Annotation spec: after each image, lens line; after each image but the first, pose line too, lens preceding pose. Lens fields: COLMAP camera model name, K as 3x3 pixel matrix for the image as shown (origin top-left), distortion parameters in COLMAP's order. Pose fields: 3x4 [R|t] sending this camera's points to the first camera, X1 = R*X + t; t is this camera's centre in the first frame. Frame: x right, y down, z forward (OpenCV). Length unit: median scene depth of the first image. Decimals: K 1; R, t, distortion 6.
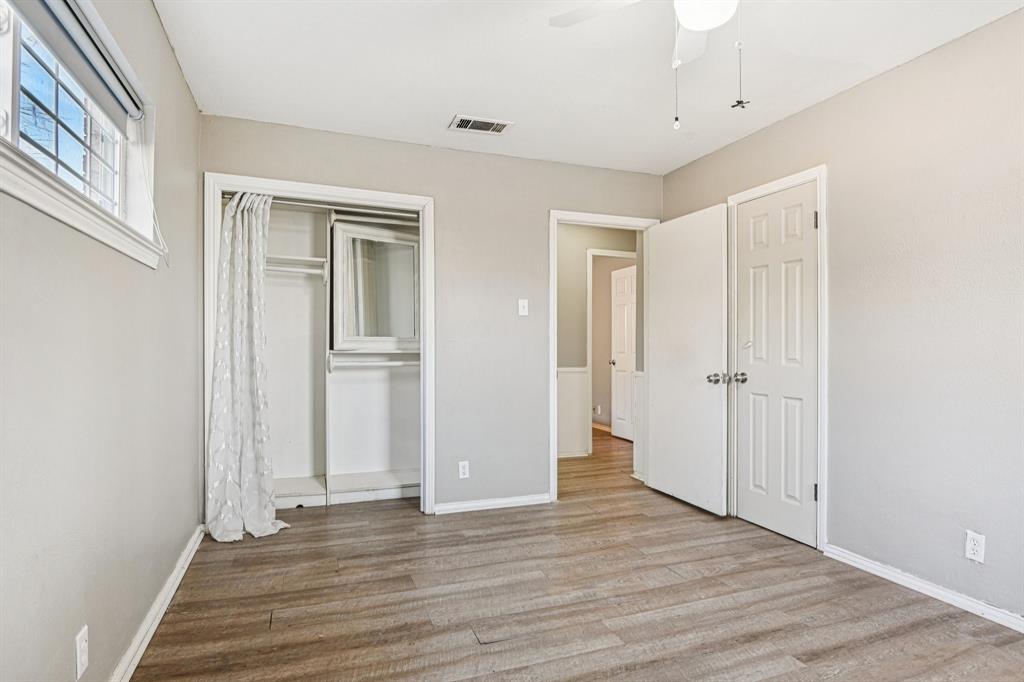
lens RADIAL K [[547.1, 0, 511.7], [0, 547.1, 350.5], [0, 0, 1]] dist [-0.004114, -0.001167]
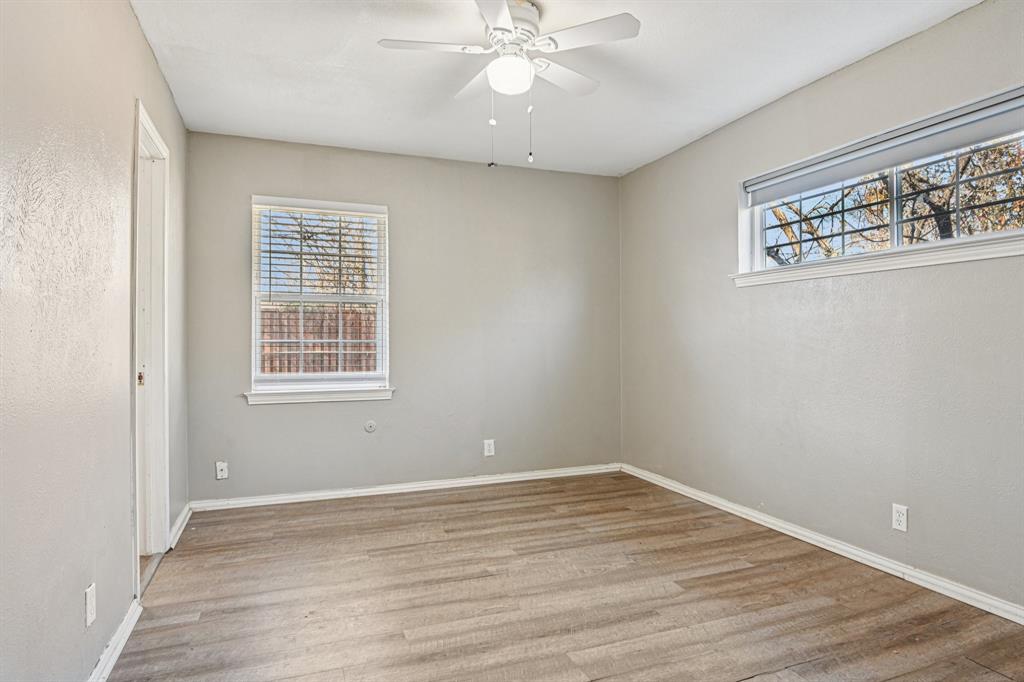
lens RADIAL K [[599.2, 0, 510.5], [0, 599.2, 349.1], [0, 0, 1]] dist [-0.001615, -0.010589]
pose [[-0.999909, -0.000219, -0.013484, 0.323506], [-0.000396, 0.999913, 0.013178, 0.001081], [0.013480, 0.013182, -0.999822, 2.061491]]
